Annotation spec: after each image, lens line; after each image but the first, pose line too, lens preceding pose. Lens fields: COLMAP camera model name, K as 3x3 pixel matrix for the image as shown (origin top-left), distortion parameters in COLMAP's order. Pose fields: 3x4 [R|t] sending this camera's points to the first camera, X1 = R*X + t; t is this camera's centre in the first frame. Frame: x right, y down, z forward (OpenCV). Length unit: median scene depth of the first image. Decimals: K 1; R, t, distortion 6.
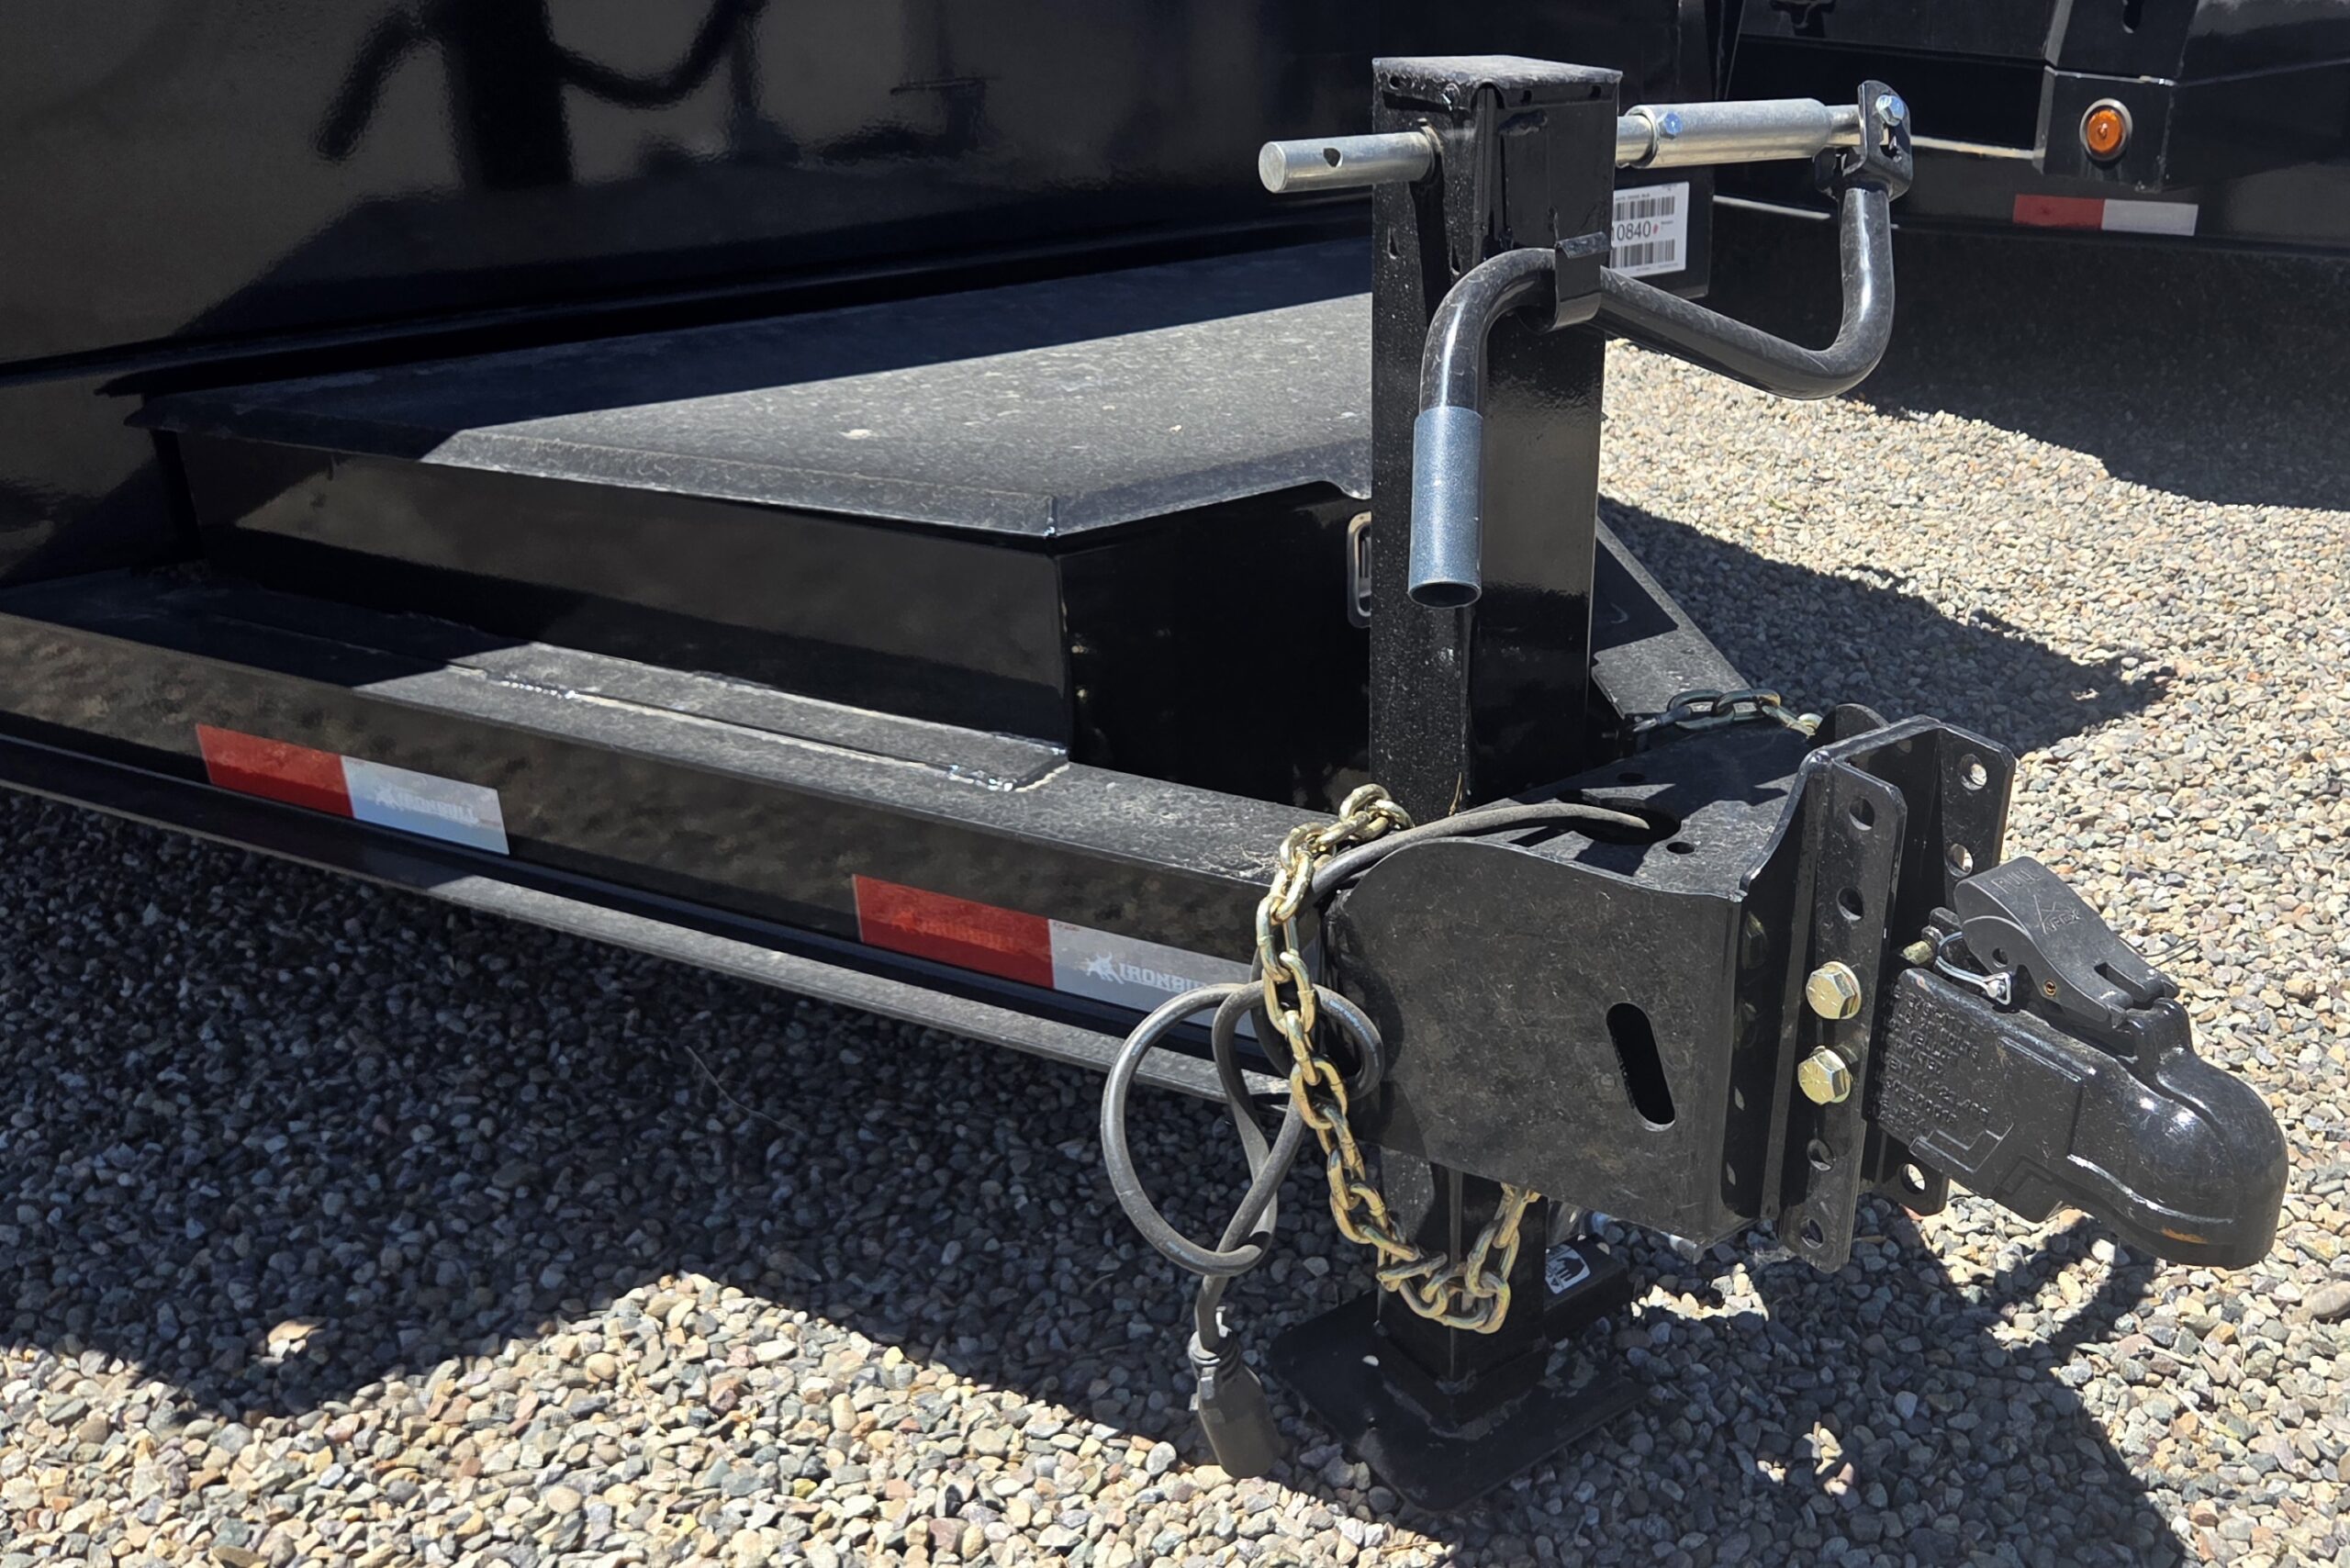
lens RADIAL K [[2060.7, 0, 1177.6], [0, 2060.7, 808.2], [0, 0, 1]] dist [0.031378, -0.003102]
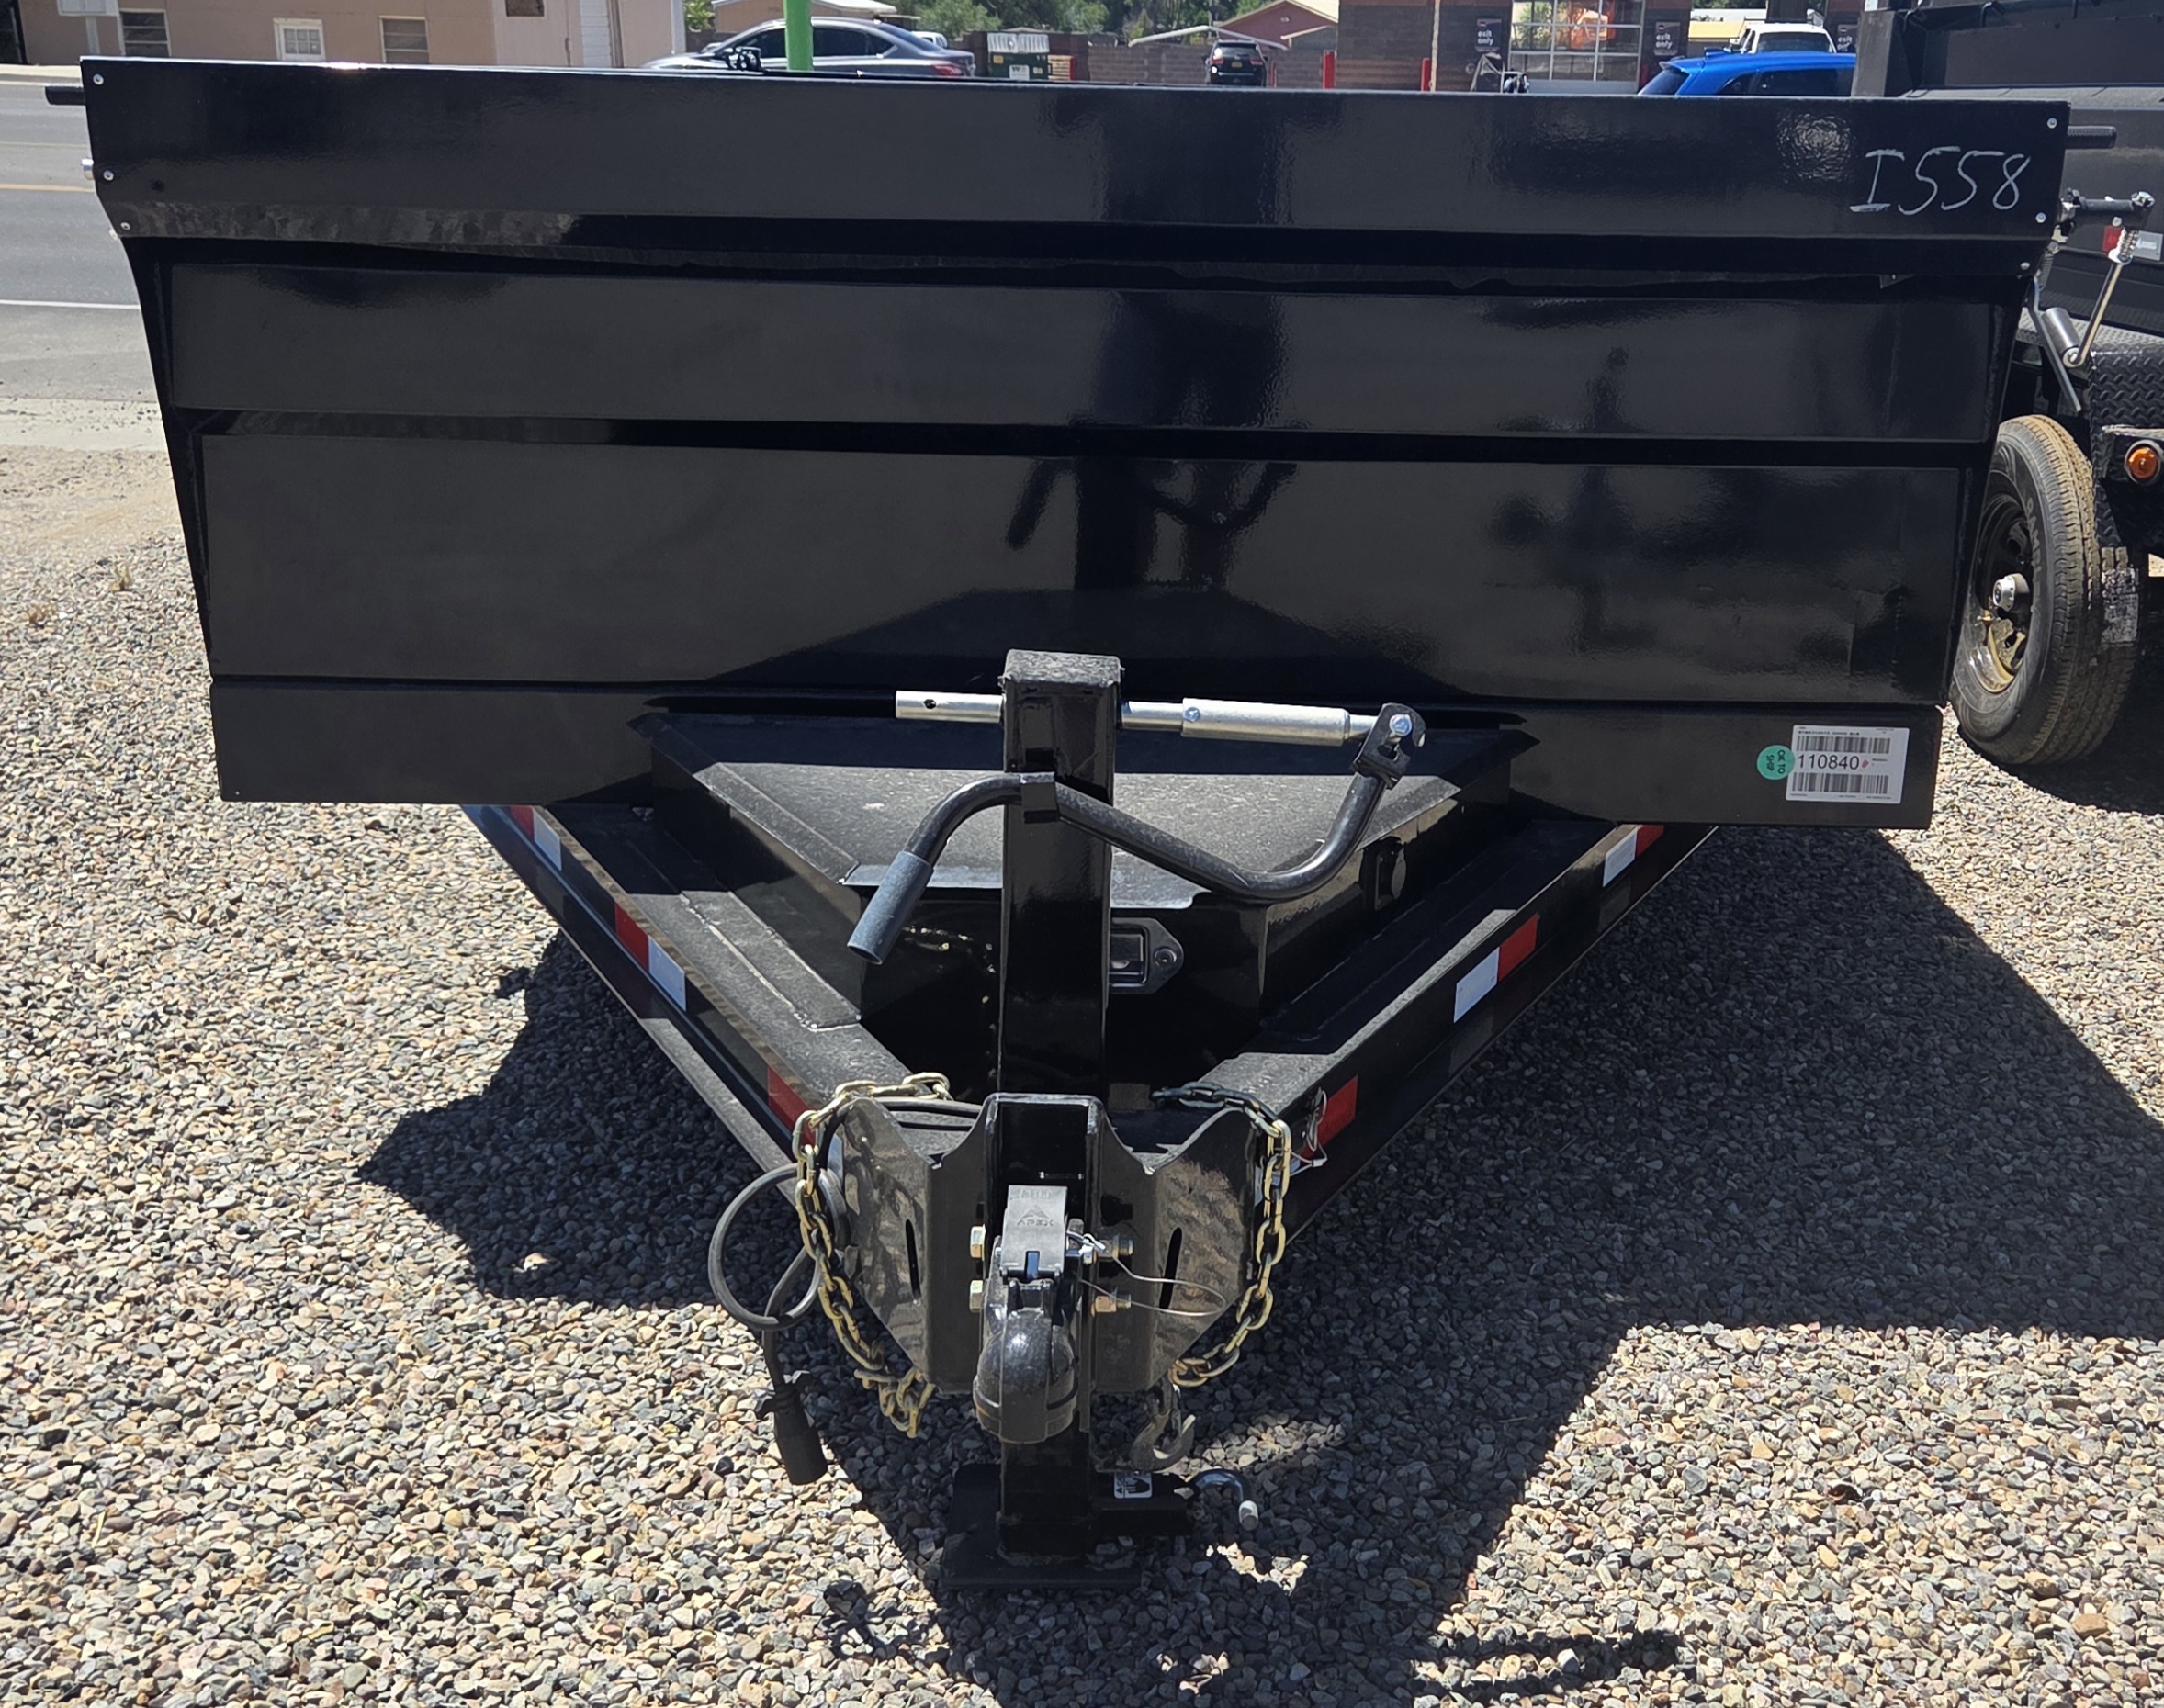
lens RADIAL K [[2340.6, 0, 1085.5], [0, 2340.6, 842.2], [0, 0, 1]] dist [0.046482, 0.000000]
pose [[0.787187, 0.193897, -0.585440, 0.998952], [-0.270259, 0.961742, -0.044865, -0.110532], [0.554343, 0.193538, 0.809473, -0.369022]]
